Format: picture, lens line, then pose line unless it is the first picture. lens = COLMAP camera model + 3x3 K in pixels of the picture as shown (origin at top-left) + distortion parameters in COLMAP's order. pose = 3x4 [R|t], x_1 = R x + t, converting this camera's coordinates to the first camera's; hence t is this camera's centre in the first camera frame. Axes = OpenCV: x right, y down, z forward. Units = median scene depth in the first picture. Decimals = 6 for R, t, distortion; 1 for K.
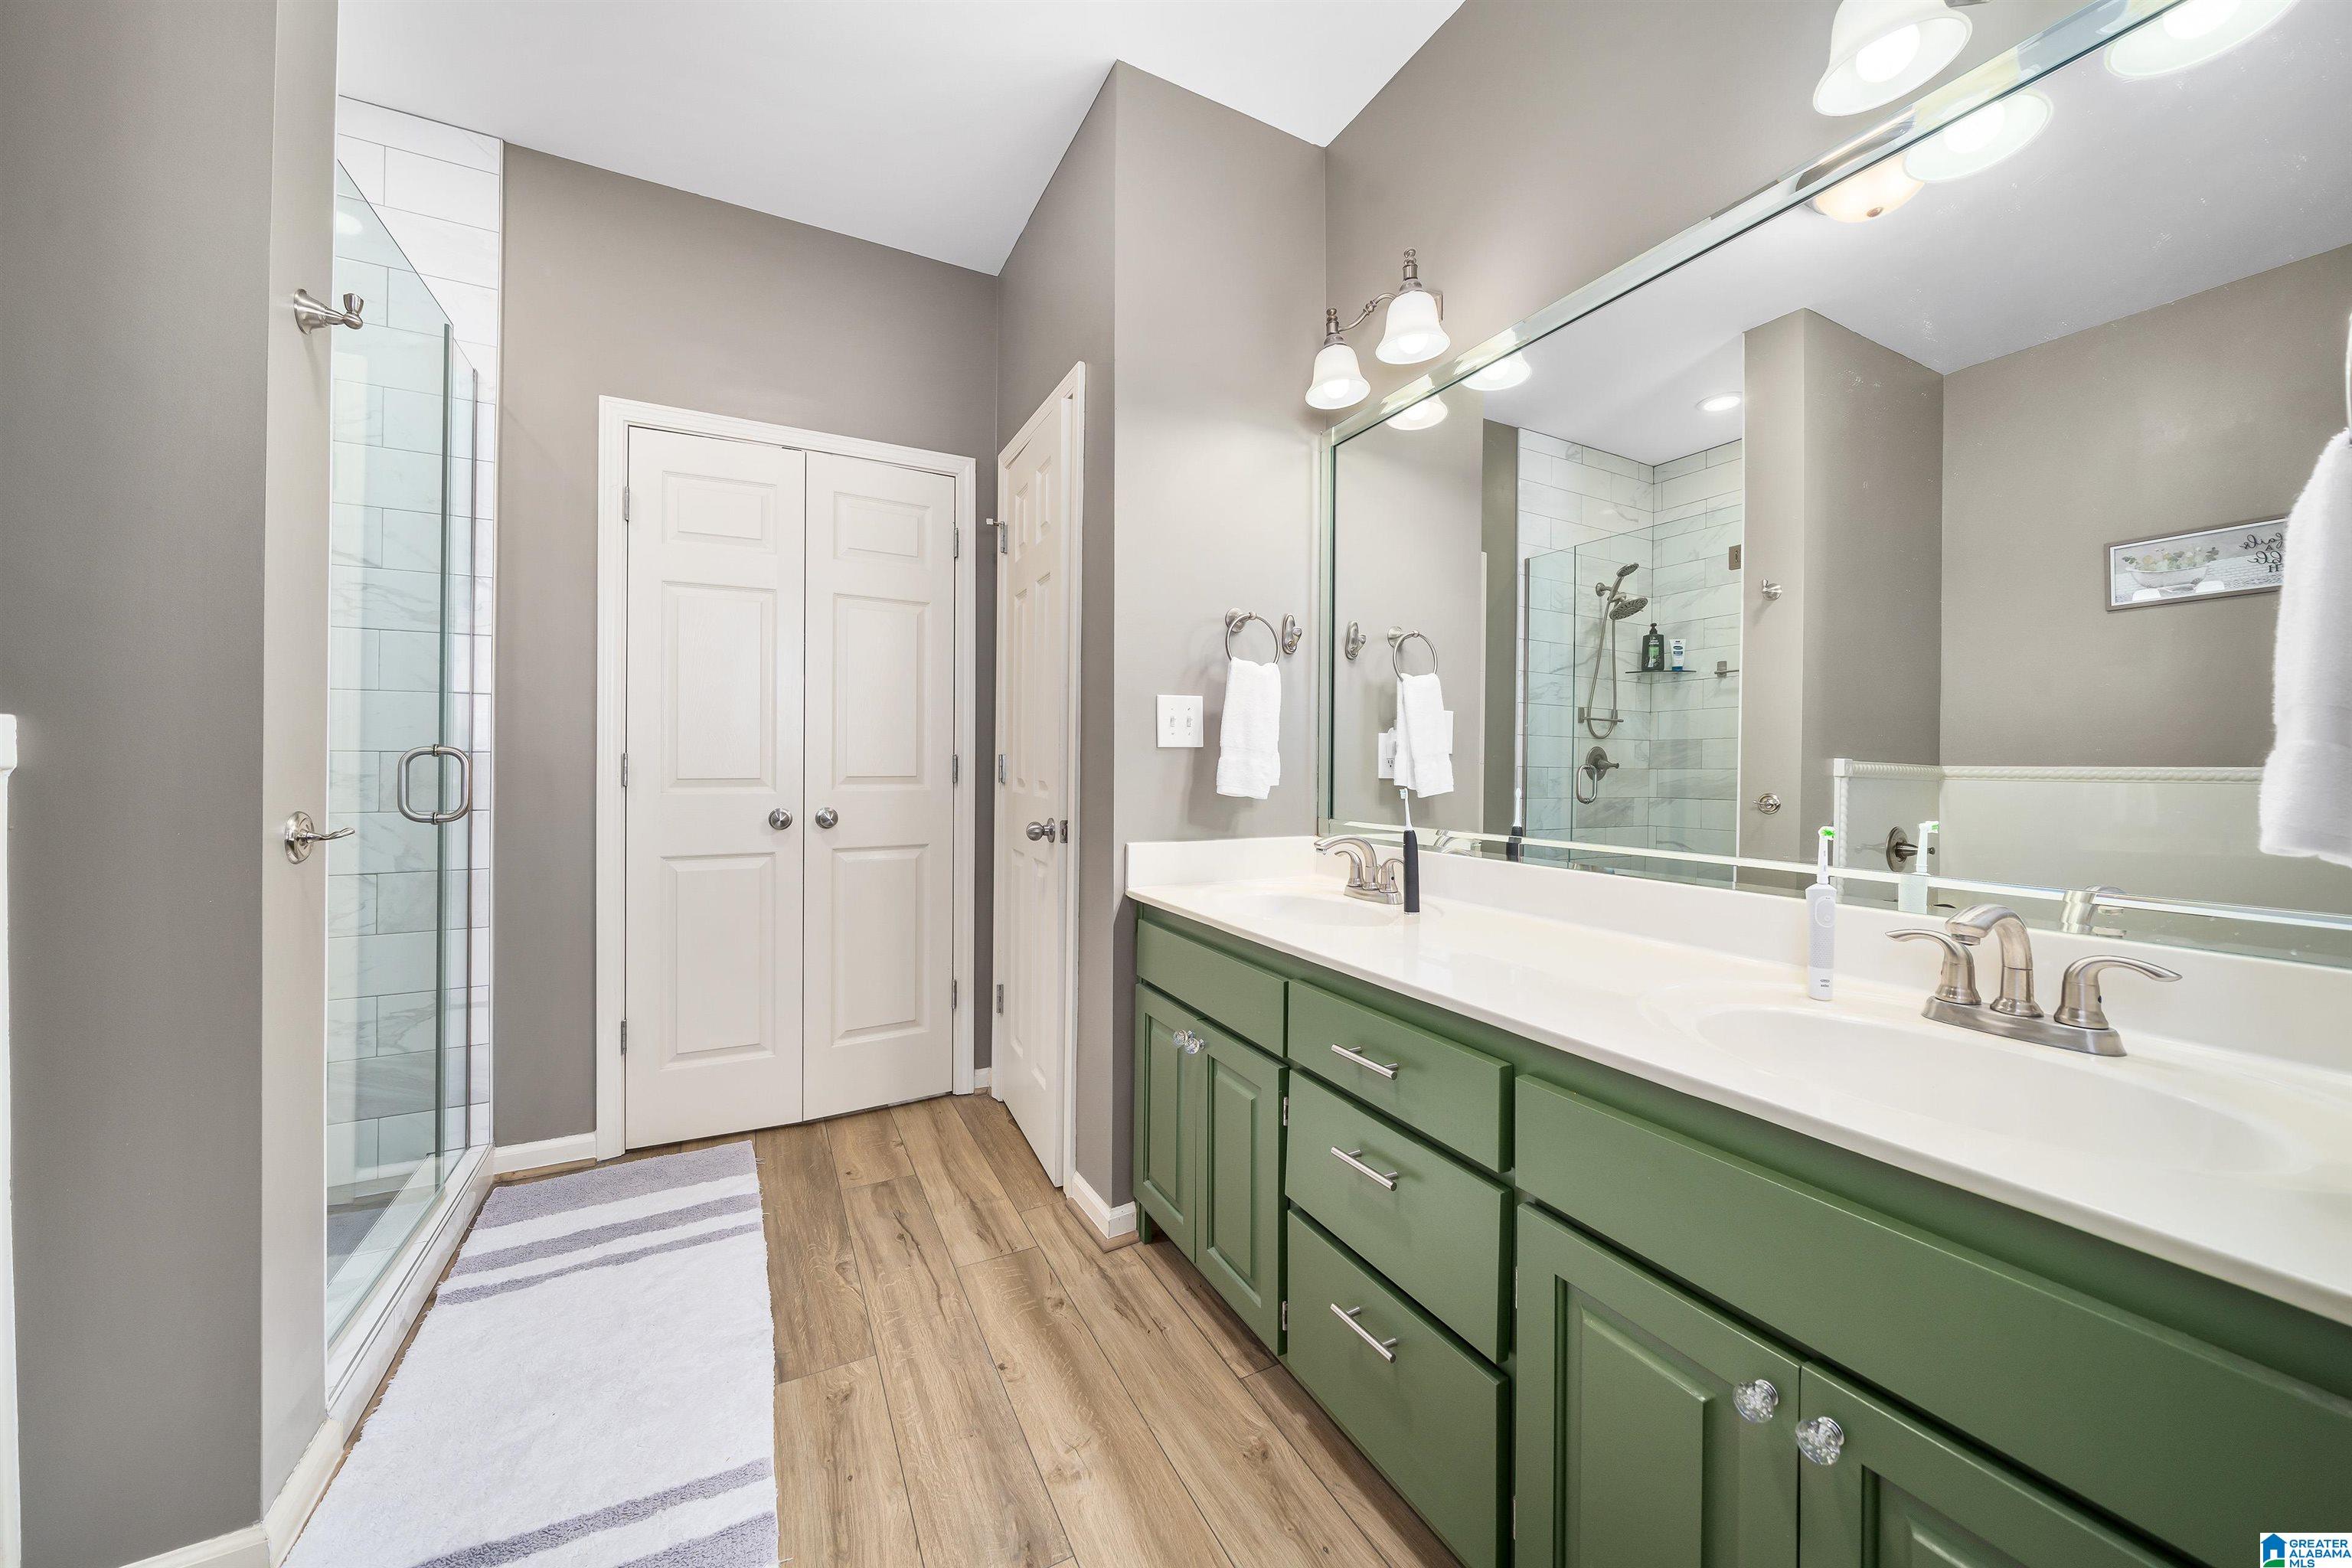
lens RADIAL K [[829.2, 0, 1170.0], [0, 829.2, 766.3], [0, 0, 1]] dist [-0.002604, -0.000141]
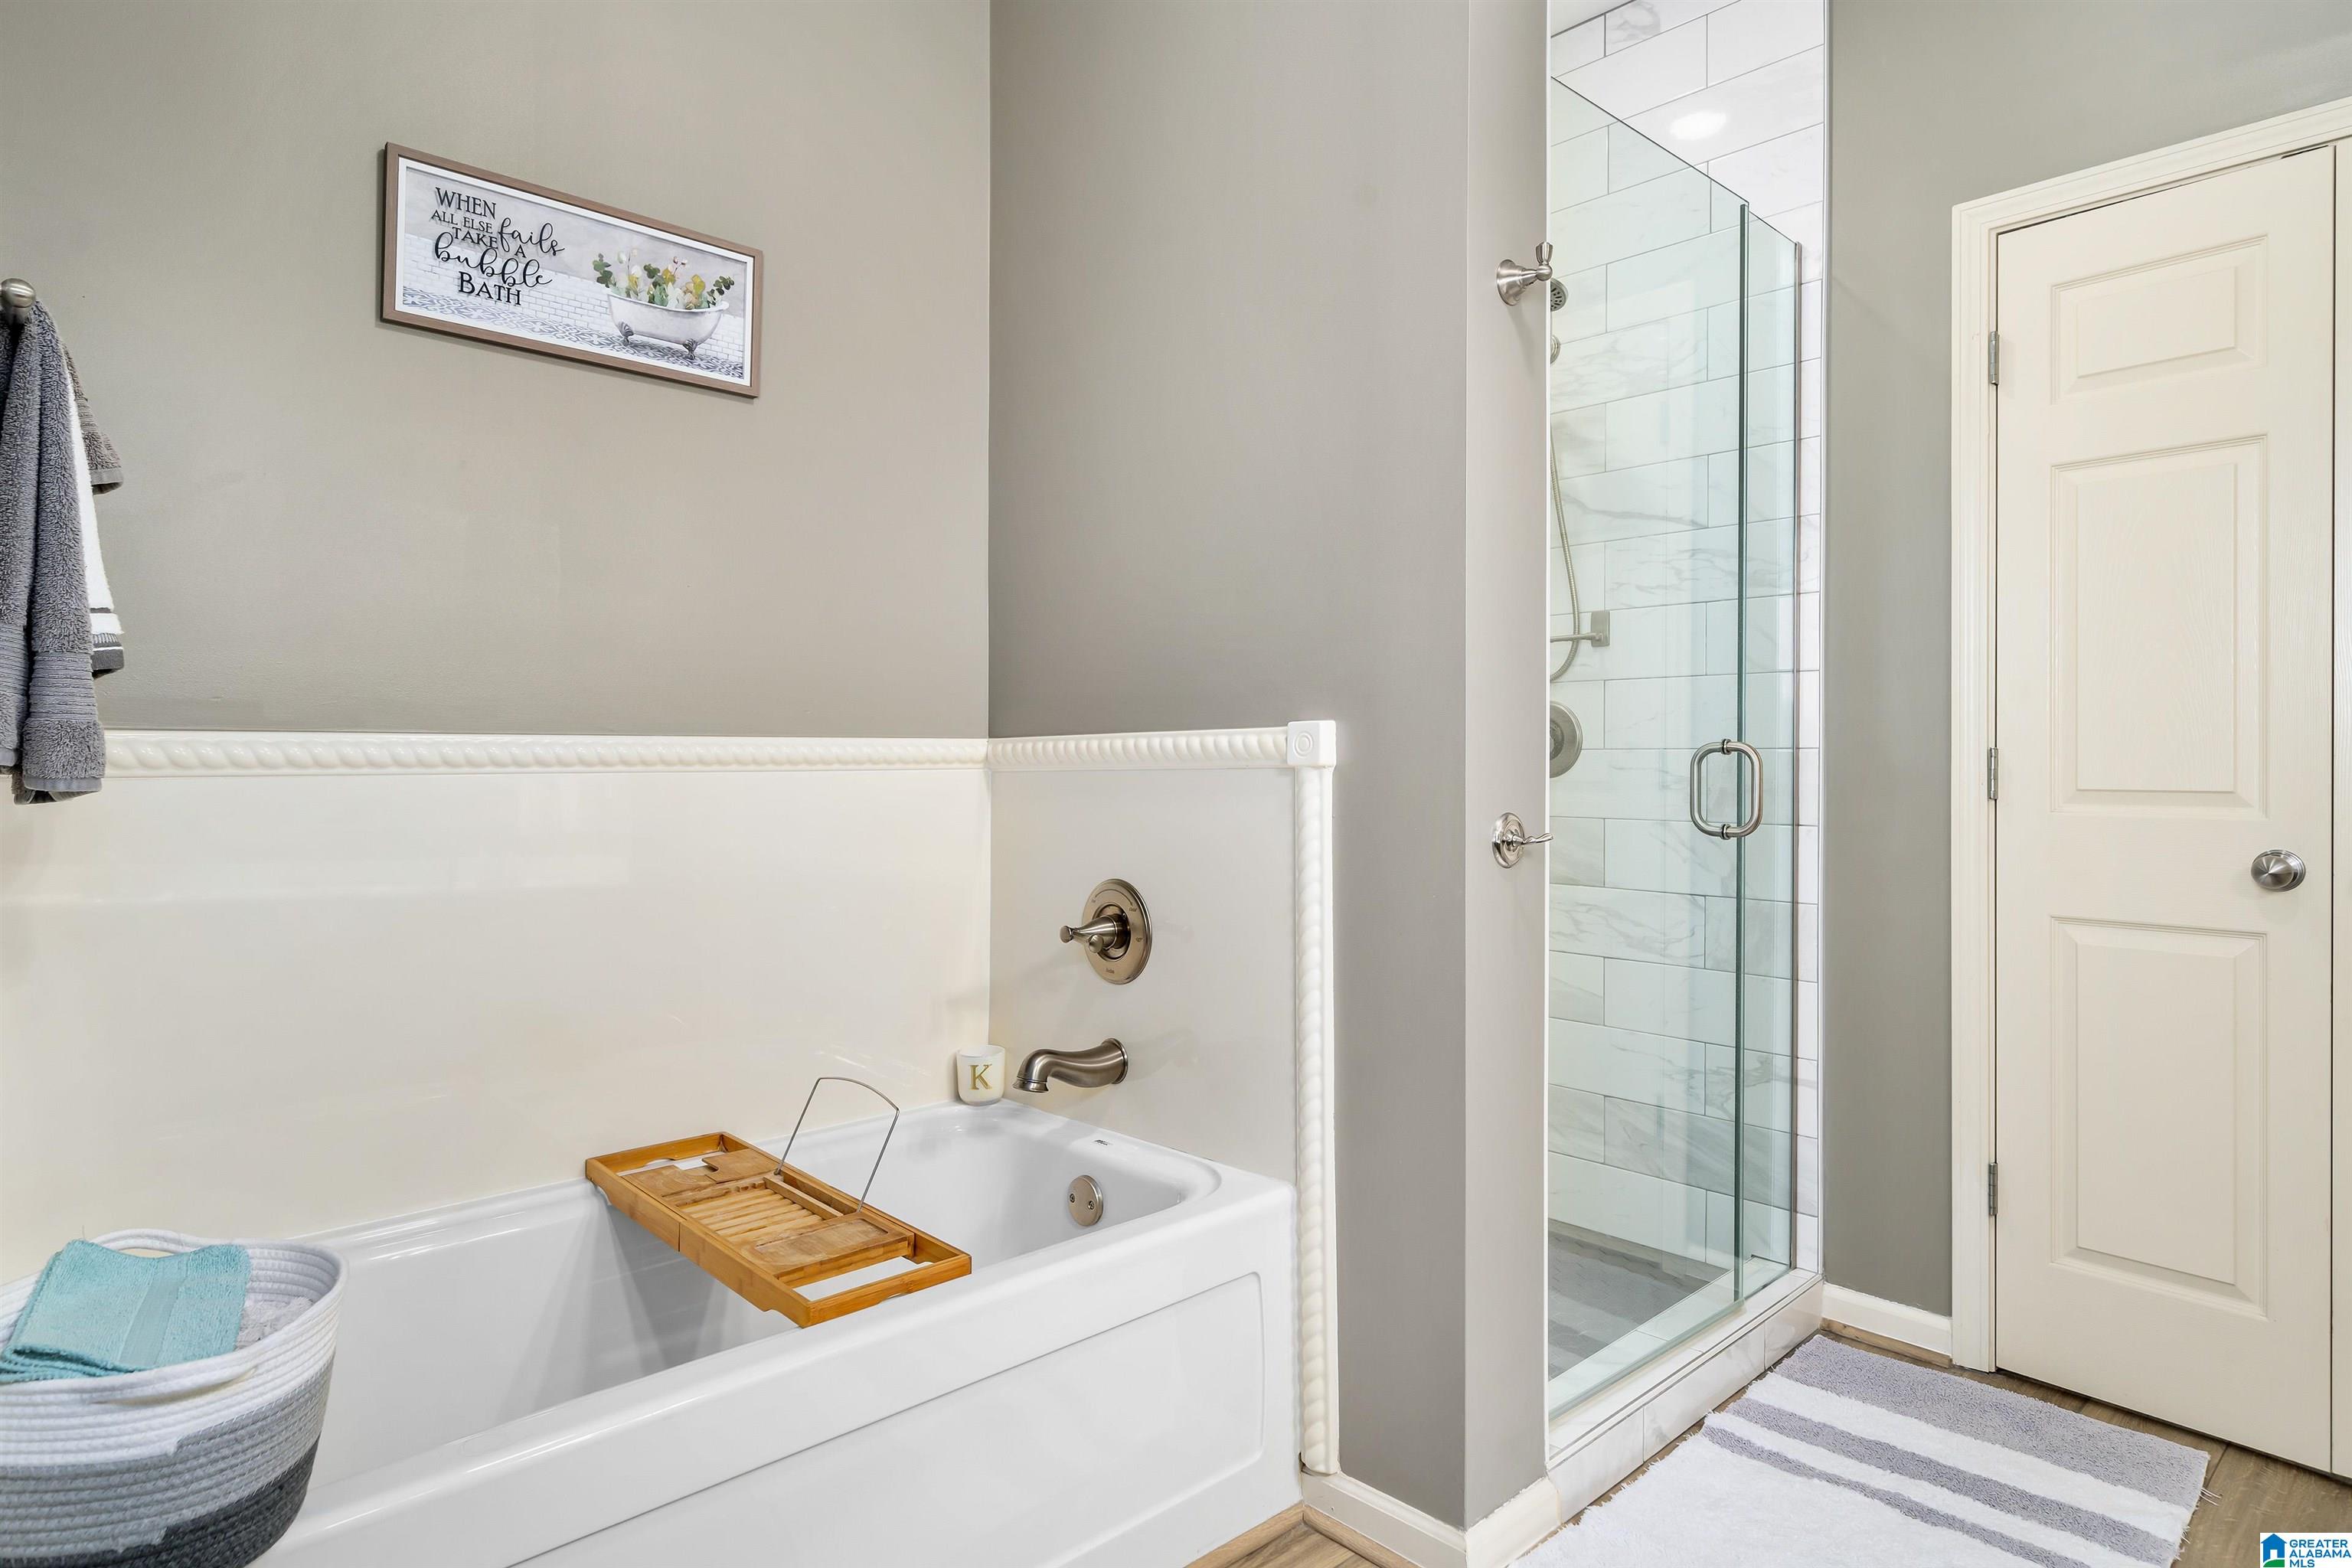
lens RADIAL K [[1307.8, 0, 1175.9], [0, 1307.8, 774.2], [0, 0, 1]] dist [0.000391, 0.001233]
pose [[0.273034, 0.007854, -0.961972, 0.157729], [-0.004824, 0.999965, 0.006795, 0.001041], [0.961992, 0.002785, 0.273063, 0.125615]]
